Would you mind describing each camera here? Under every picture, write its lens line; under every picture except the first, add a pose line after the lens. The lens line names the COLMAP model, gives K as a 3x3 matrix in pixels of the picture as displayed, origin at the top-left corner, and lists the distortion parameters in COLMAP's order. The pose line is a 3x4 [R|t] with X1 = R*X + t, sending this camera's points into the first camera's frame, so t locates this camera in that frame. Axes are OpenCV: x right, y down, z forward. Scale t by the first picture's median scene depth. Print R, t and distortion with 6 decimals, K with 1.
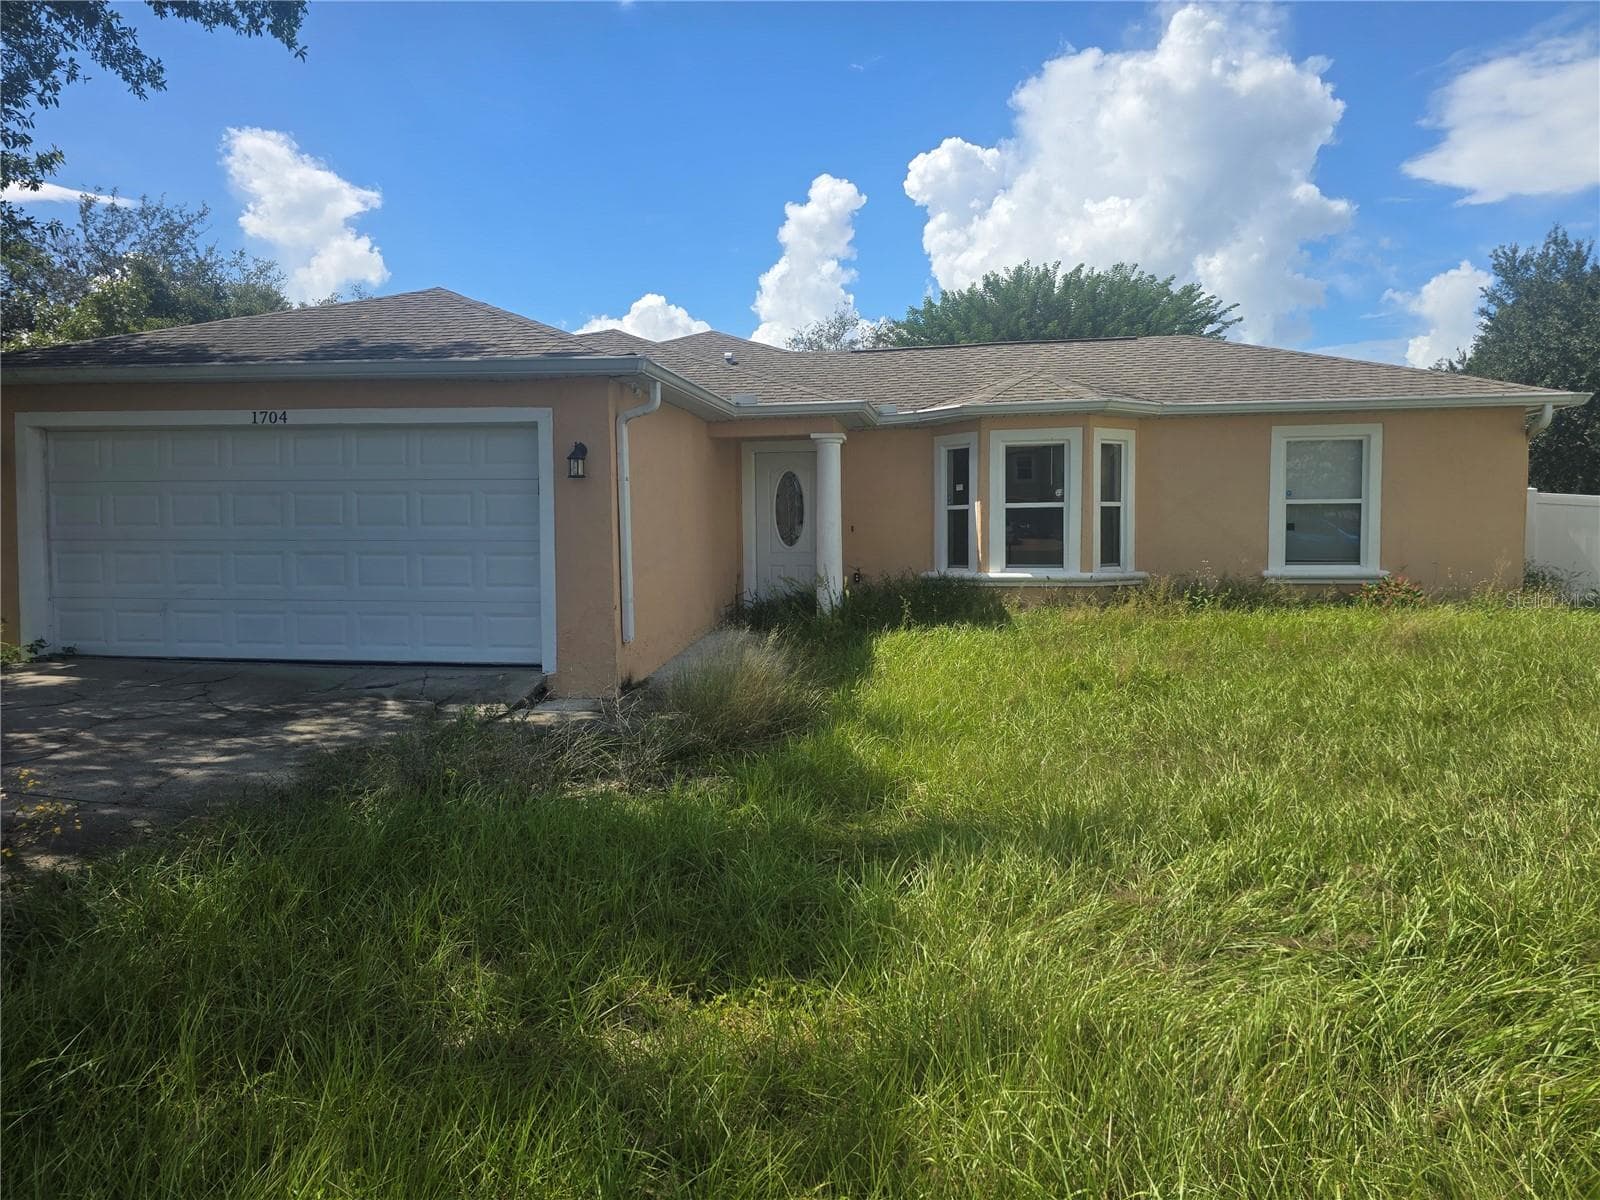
lens RADIAL K [[1082.0, 0, 784.6], [0, 1082.0, 587.5], [0, 0, 1]] dist [0.068070, -0.067918]
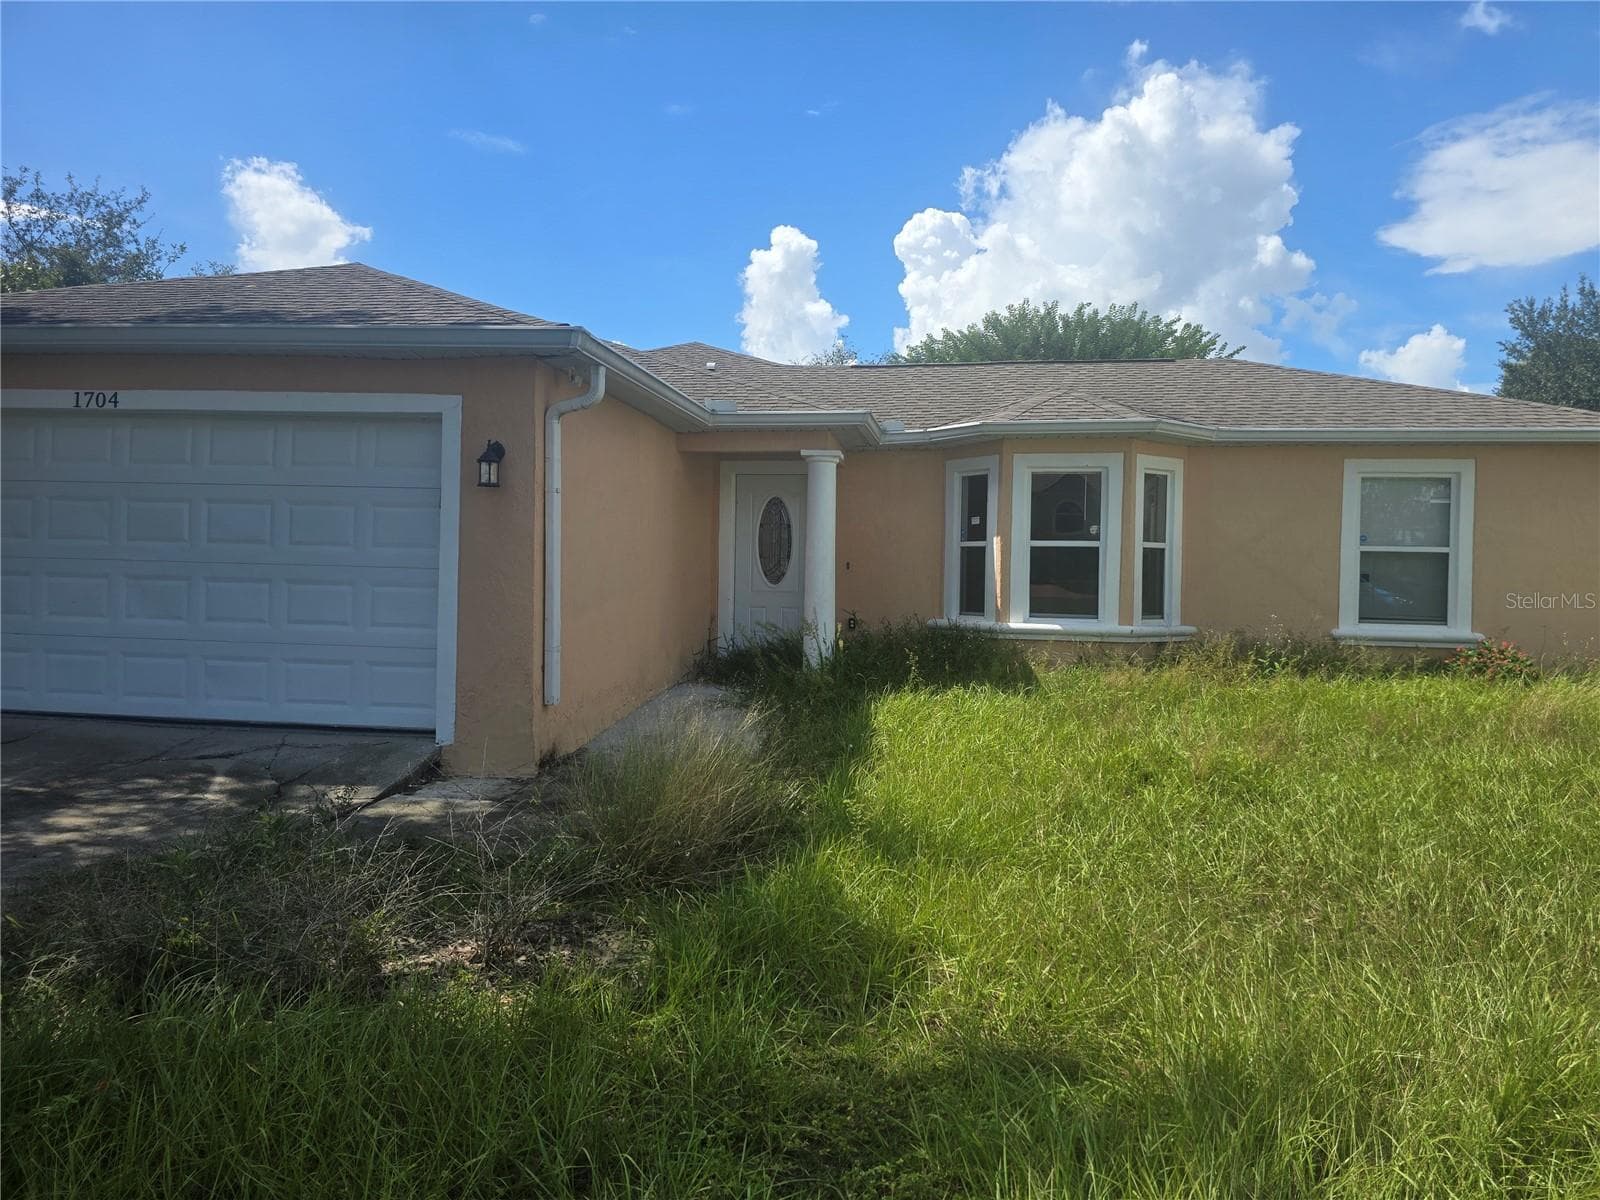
lens RADIAL K [[1082.3, 0, 805.9], [0, 1082.3, 583.4], [0, 0, 1]] dist [0.065343, -0.062004]
pose [[0.999315, 0.026636, 0.025678, 0.009917], [-0.025569, 0.998831, -0.041027, -0.006005], [-0.026741, 0.040343, 0.998828, 0.183352]]
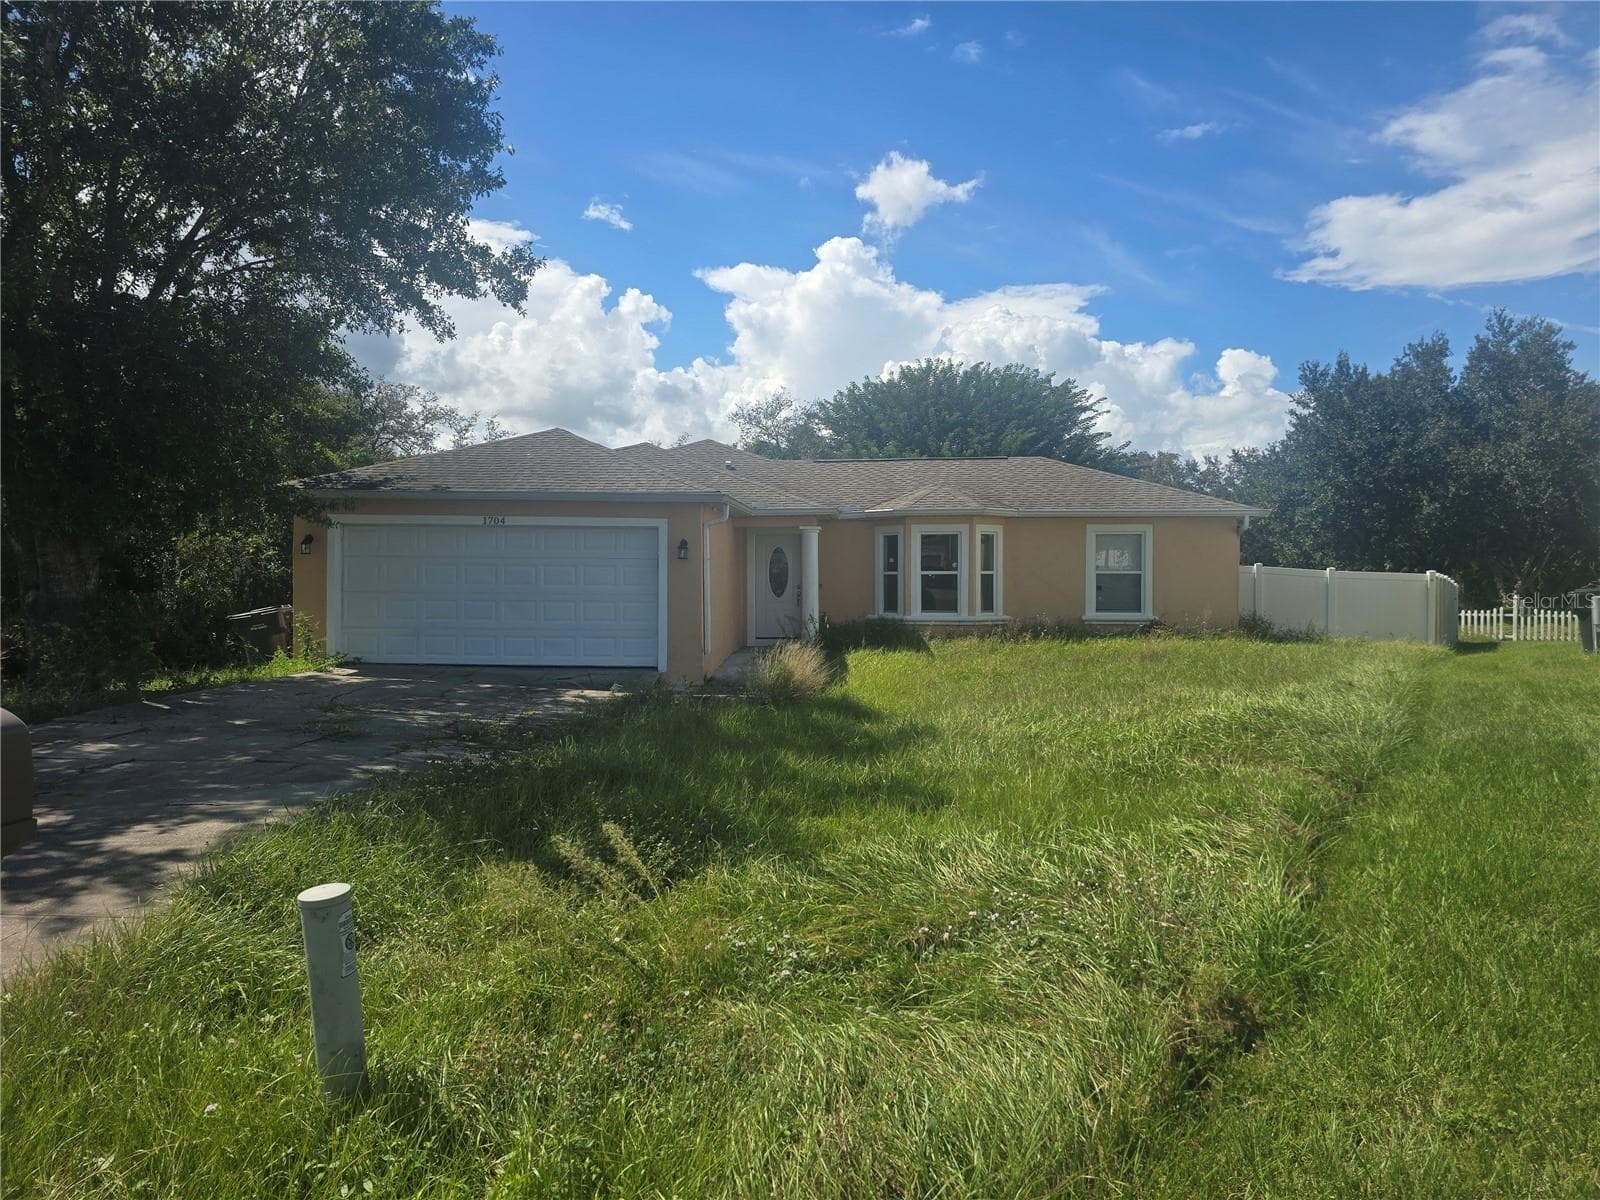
lens RADIAL K [[1082.3, 0, 805.9], [0, 1082.3, 583.4], [0, 0, 1]] dist [0.065343, -0.062004]
pose [[0.994833, 0.009141, 0.101111, -0.130833], [-0.004335, 0.998855, -0.047646, 0.016095], [-0.101431, 0.046961, 0.993734, -0.583191]]
